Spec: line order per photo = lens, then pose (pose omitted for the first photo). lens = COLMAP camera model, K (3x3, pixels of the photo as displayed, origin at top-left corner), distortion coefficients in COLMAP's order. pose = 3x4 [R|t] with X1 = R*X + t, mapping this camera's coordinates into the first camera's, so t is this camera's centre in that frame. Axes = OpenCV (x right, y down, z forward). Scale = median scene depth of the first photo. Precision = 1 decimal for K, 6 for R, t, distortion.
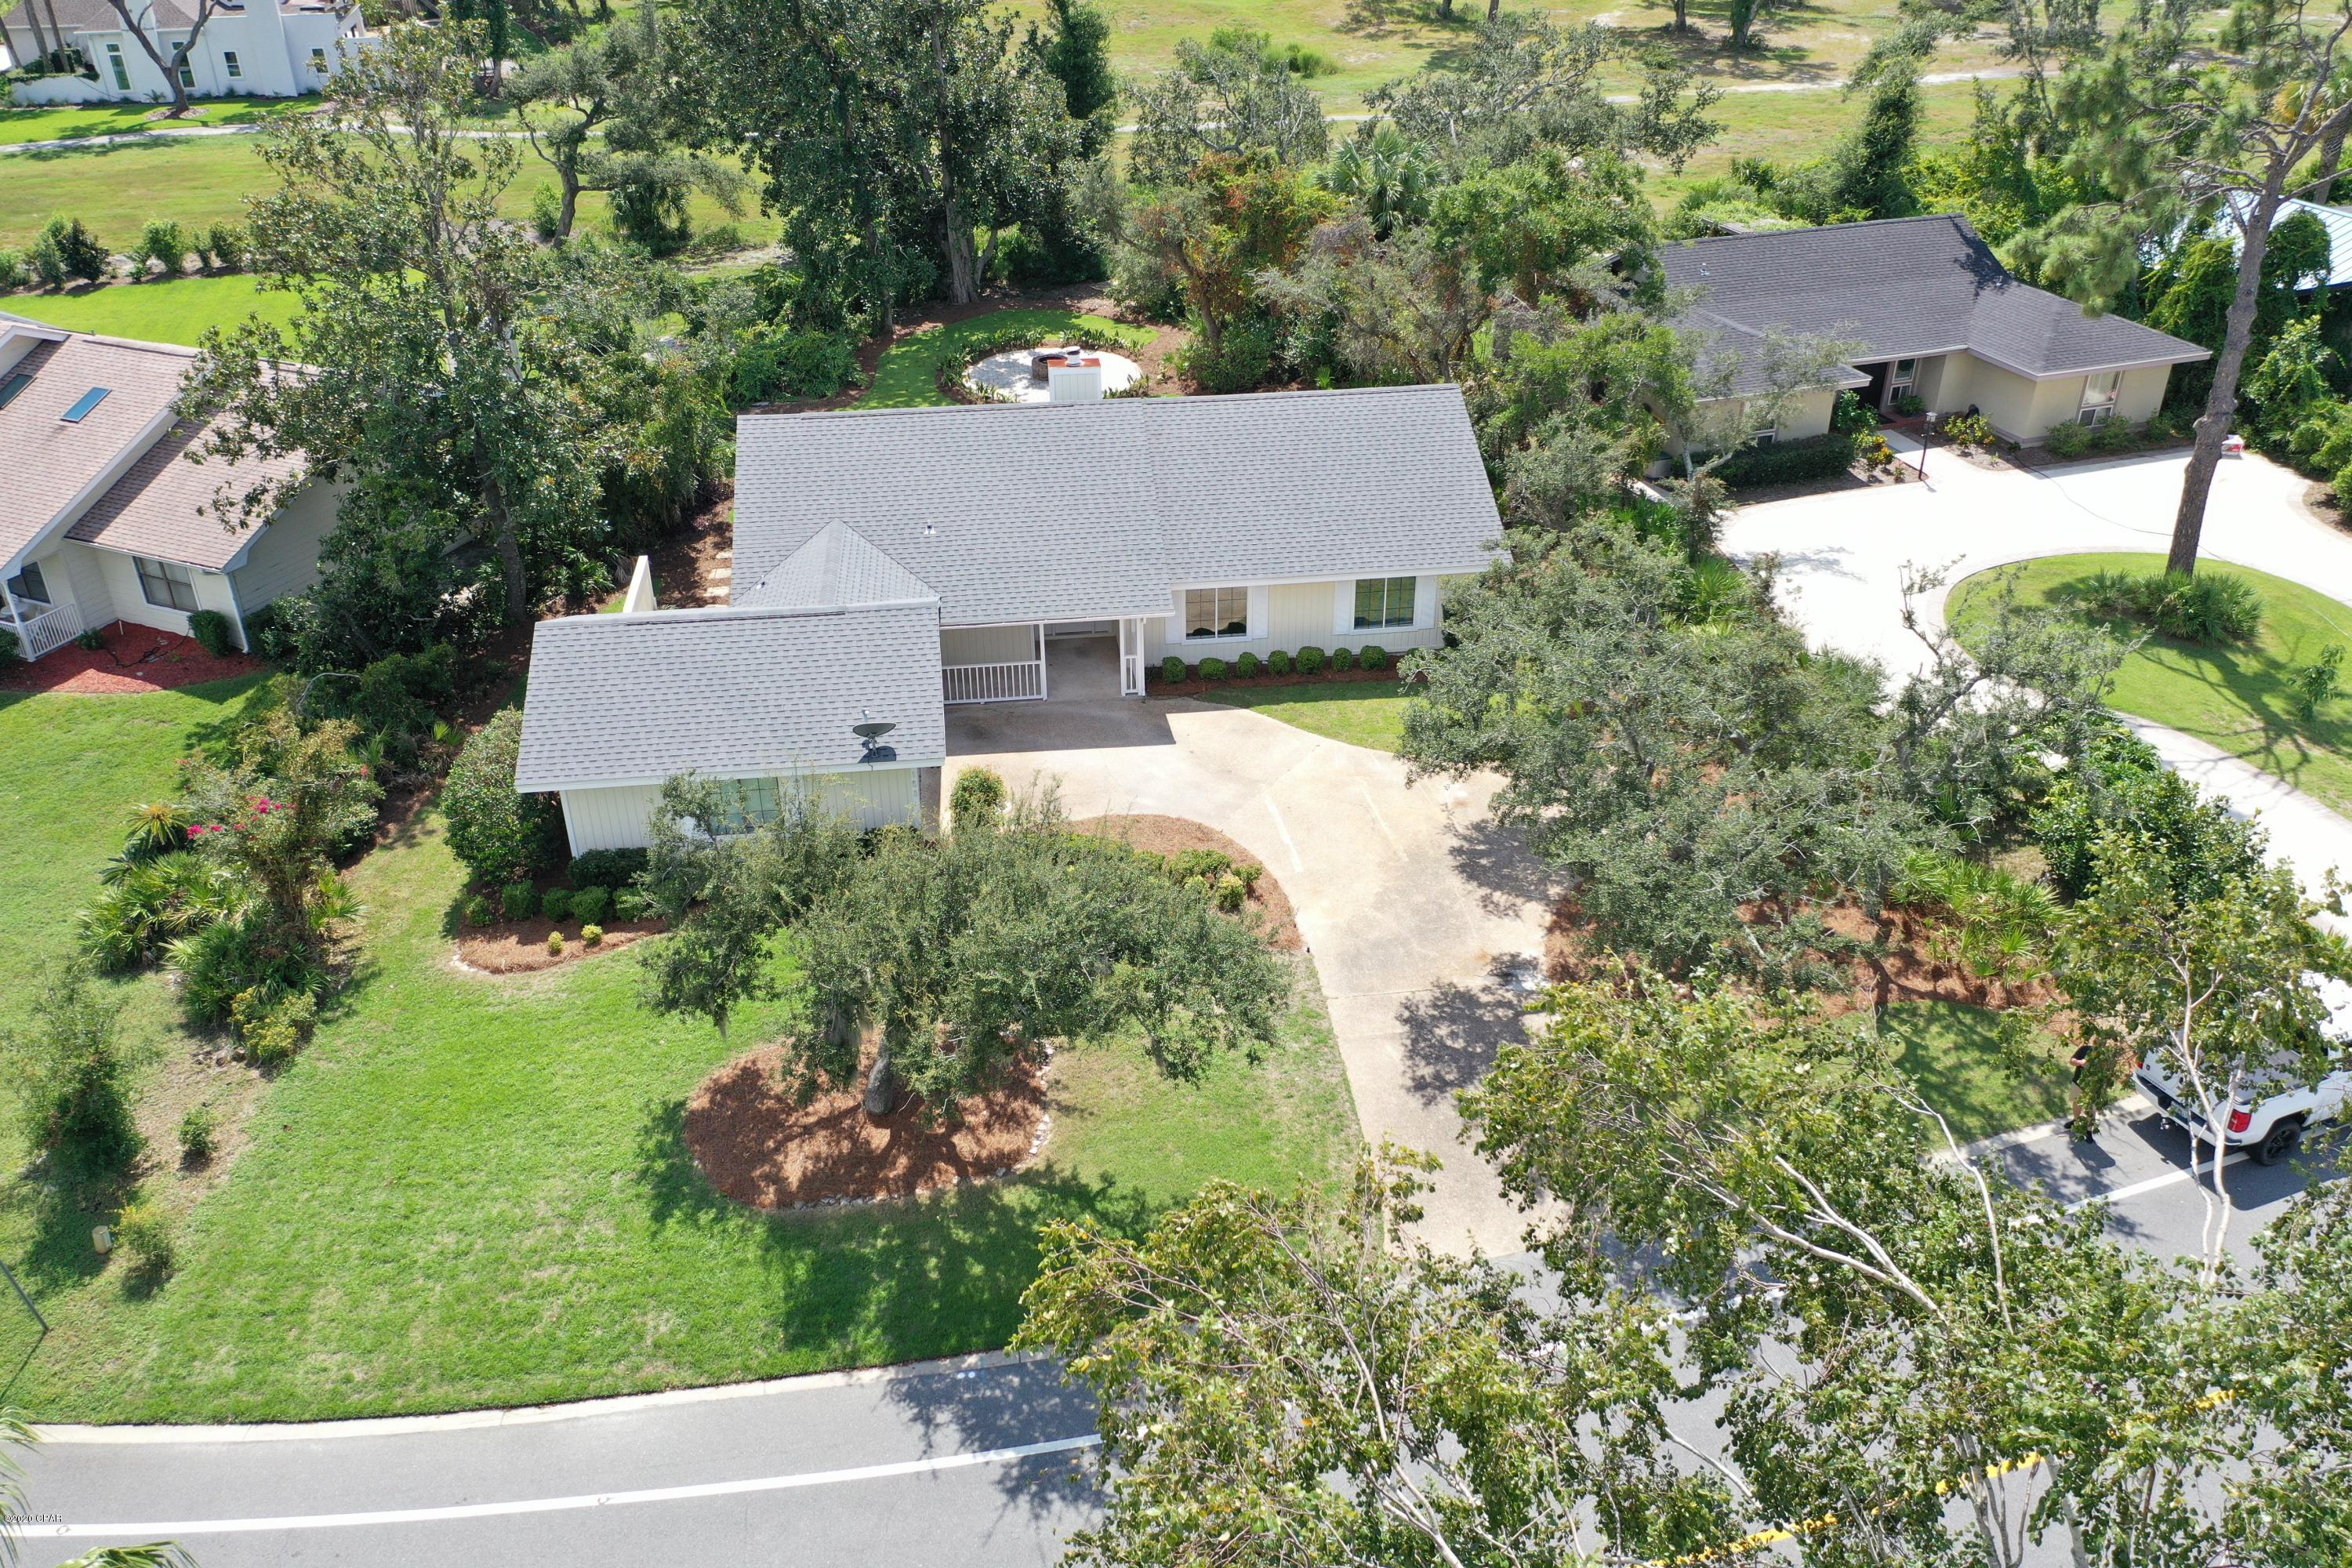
lens RADIAL K [[1865.5, 0, 1188.6], [0, 1865.5, 775.2], [0, 0, 1]] dist [0.013239, -0.001221]
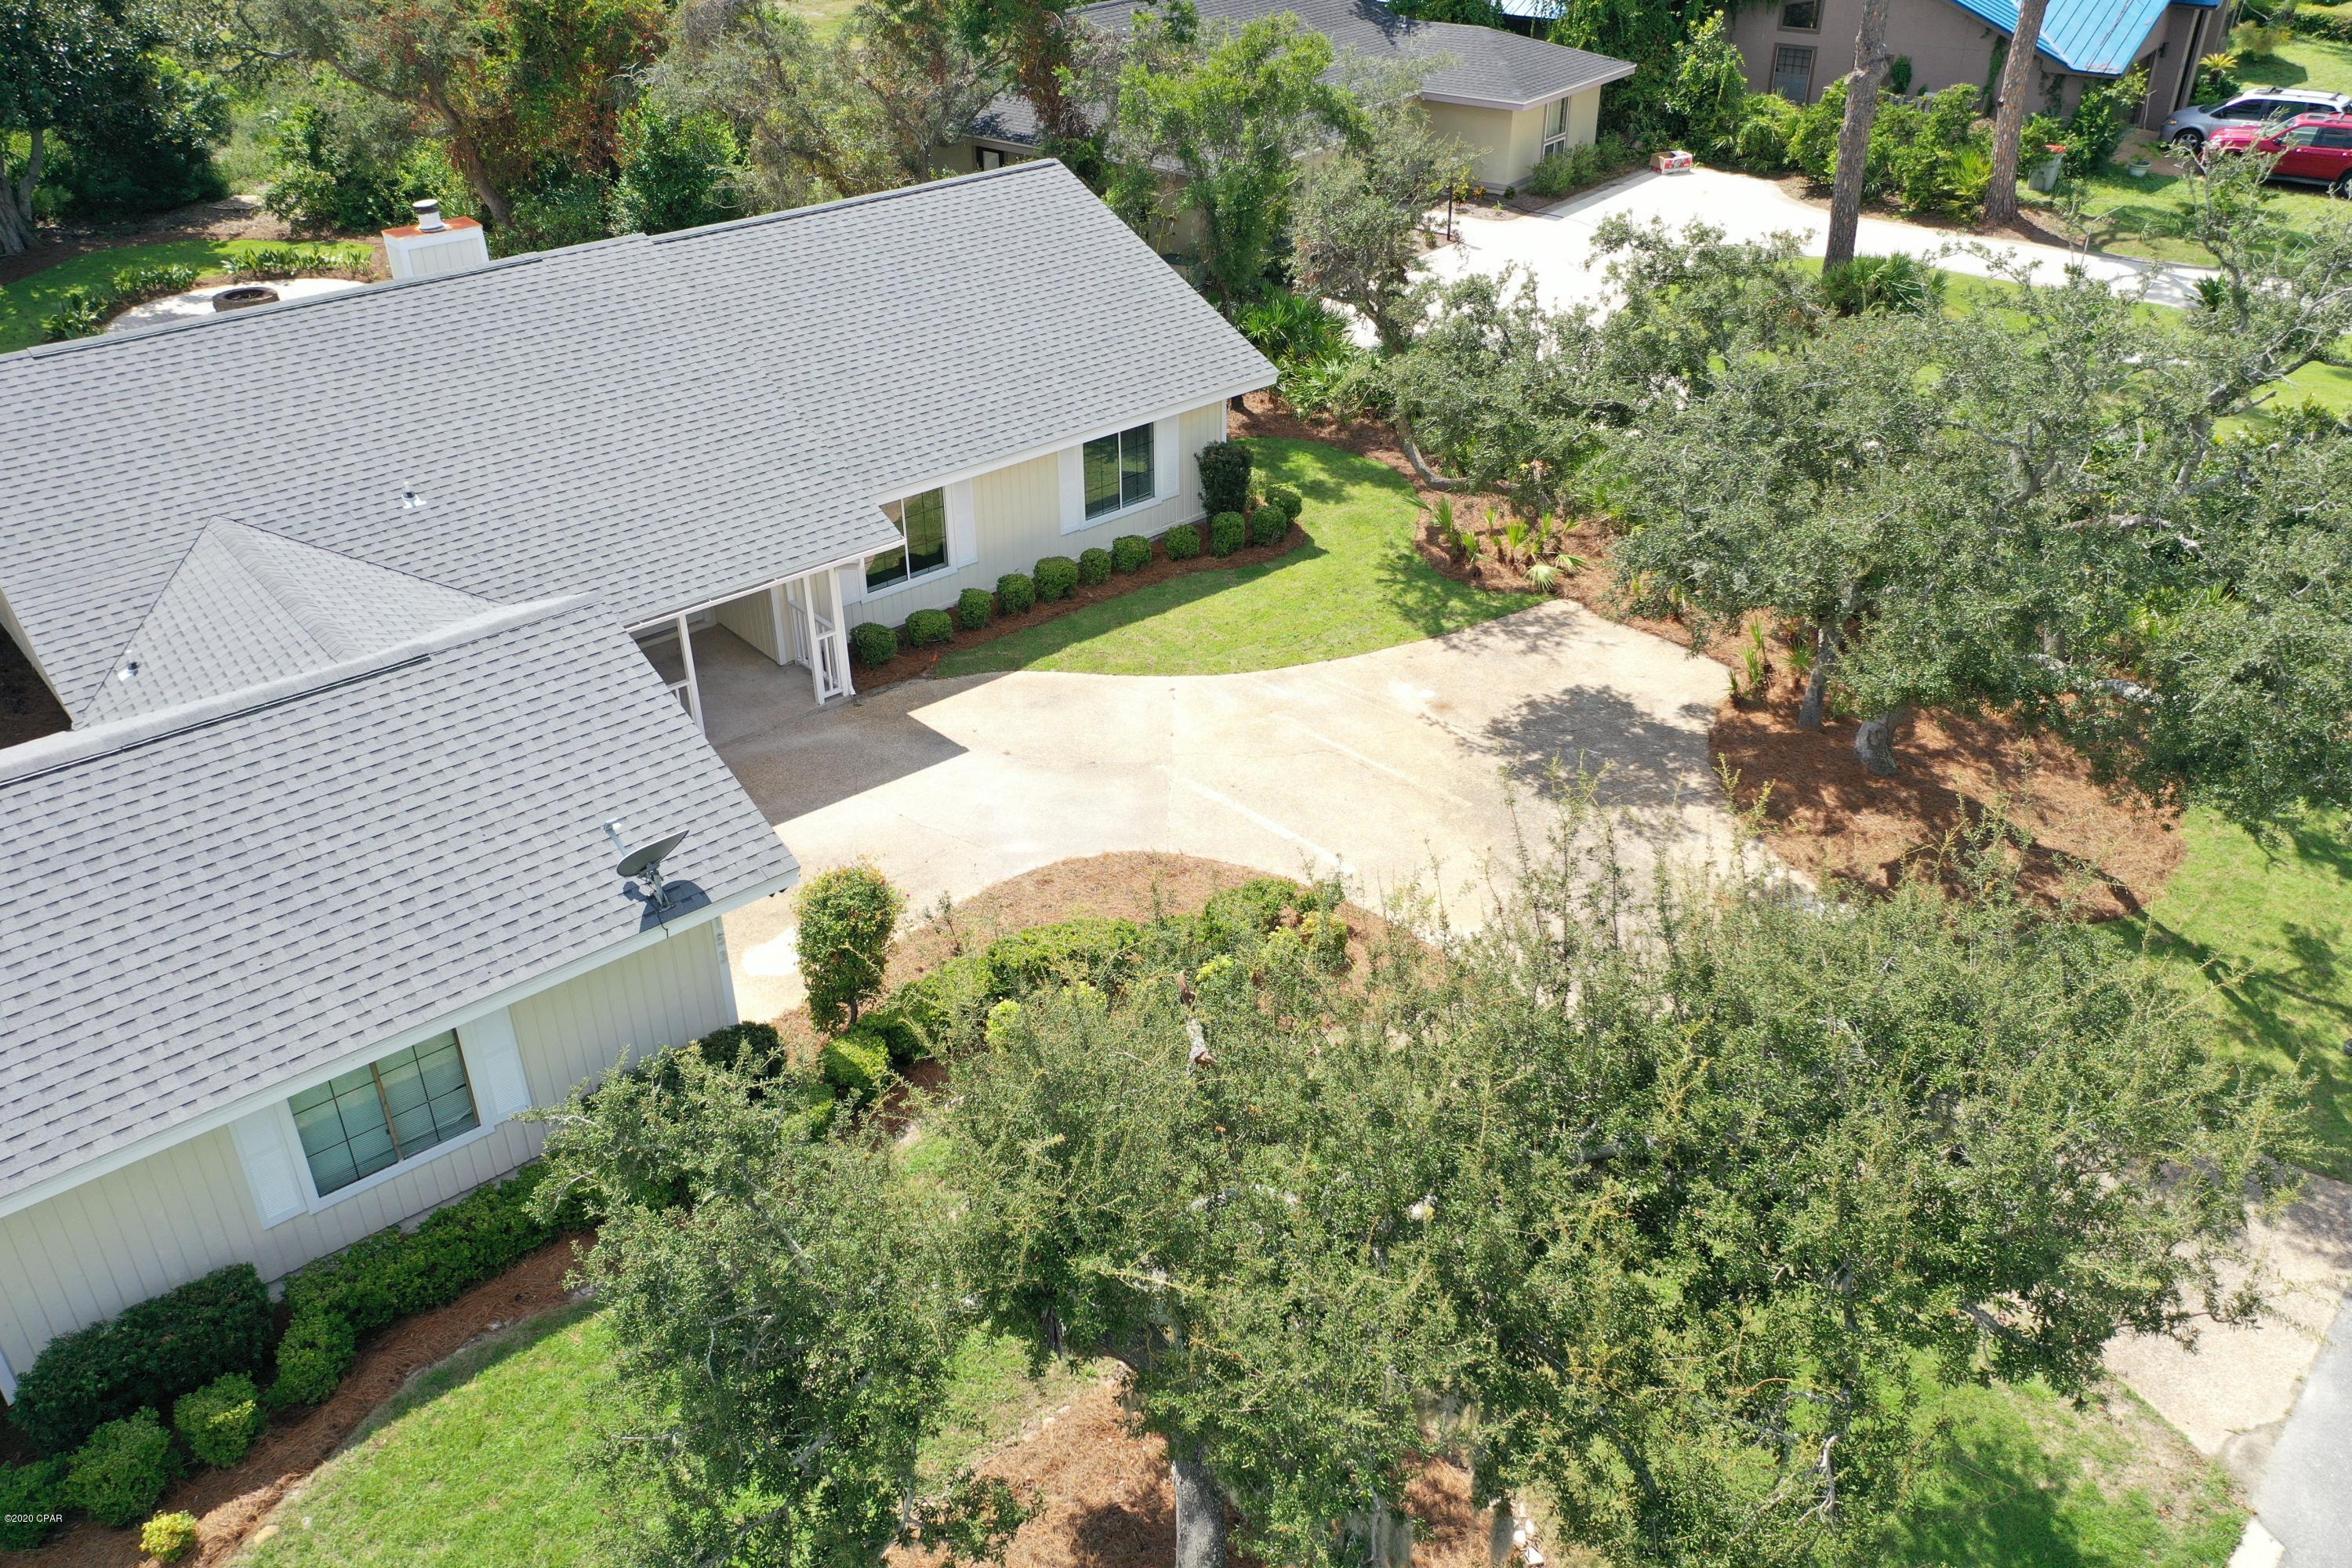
lens RADIAL K [[1851.2, 0, 1176.0], [0, 1851.2, 784.0], [0, 0, 1]] dist [0.010820, 0.007554]
pose [[0.835782, -0.285403, 0.469055, -0.205321], [0.278891, 0.956546, 0.085085, -0.033578], [-0.472957, 0.059703, 0.879061, 0.388089]]
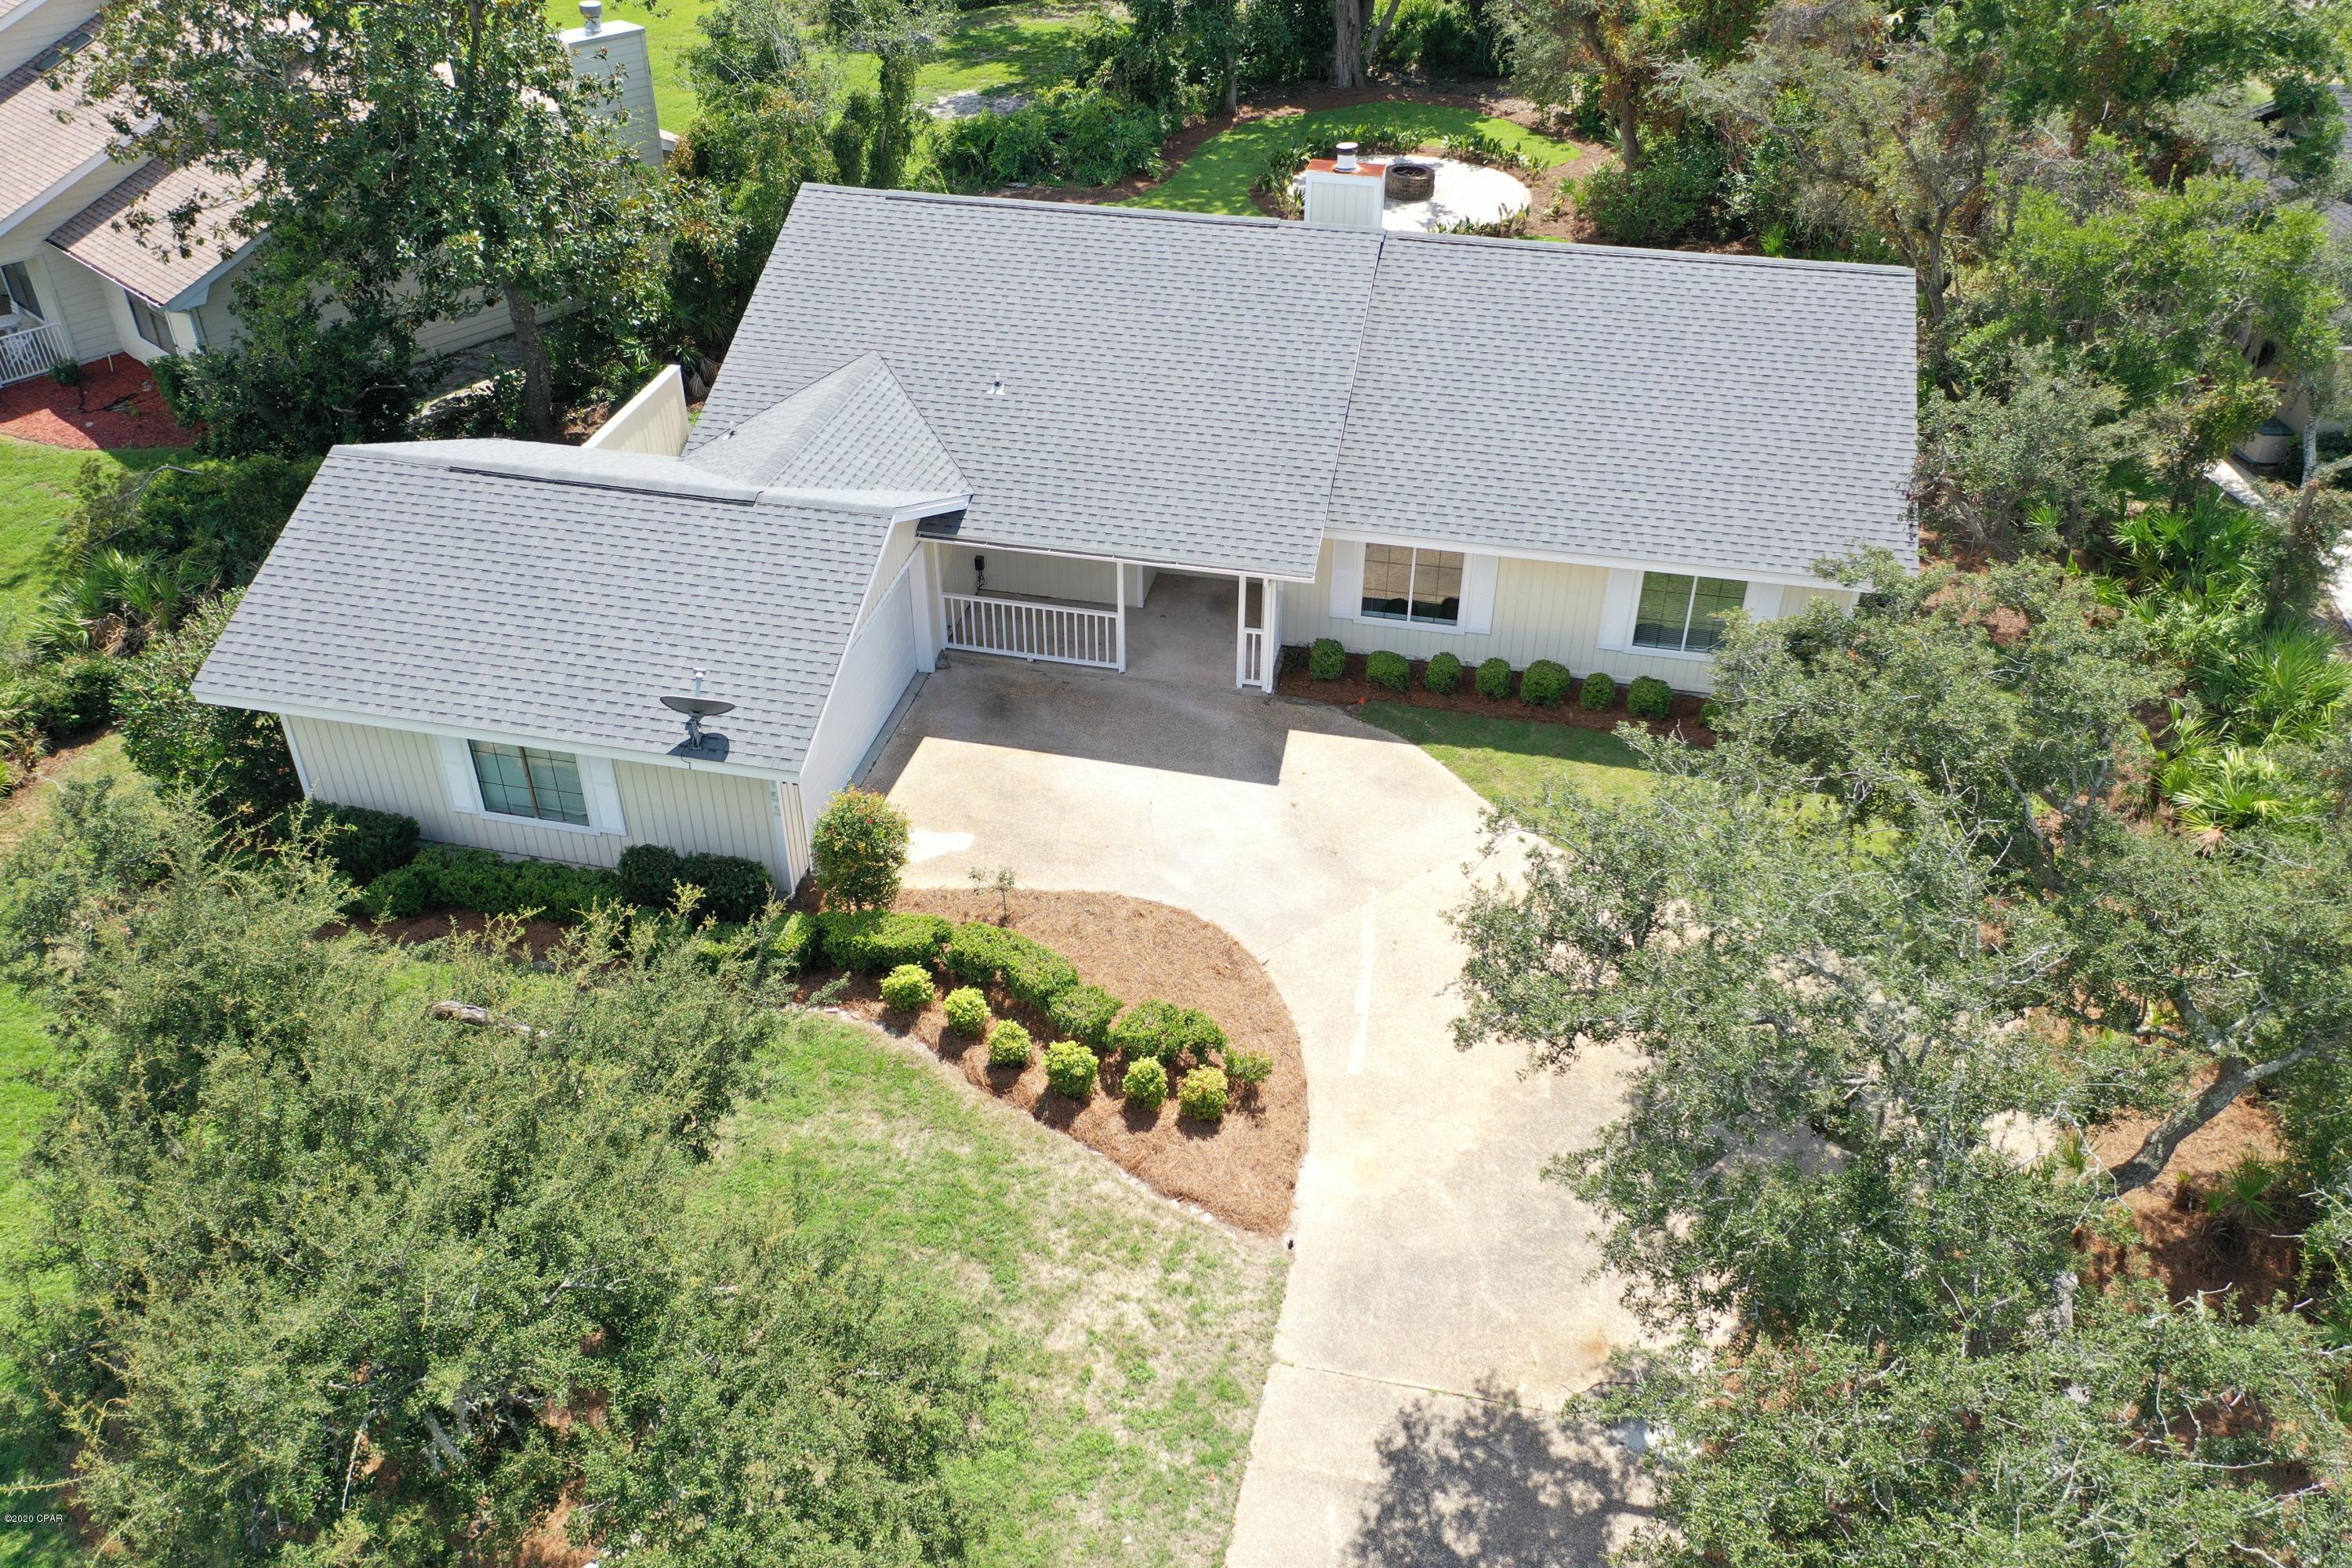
lens RADIAL K [[1865.5, 0, 1188.6], [0, 1865.5, 775.2], [0, 0, 1]] dist [0.013239, -0.001221]
pose [[0.944088, 0.198460, -0.263270, 0.113722], [-0.174709, 0.978344, 0.110996, -0.074165], [0.279597, -0.058794, 0.958316, 0.339021]]
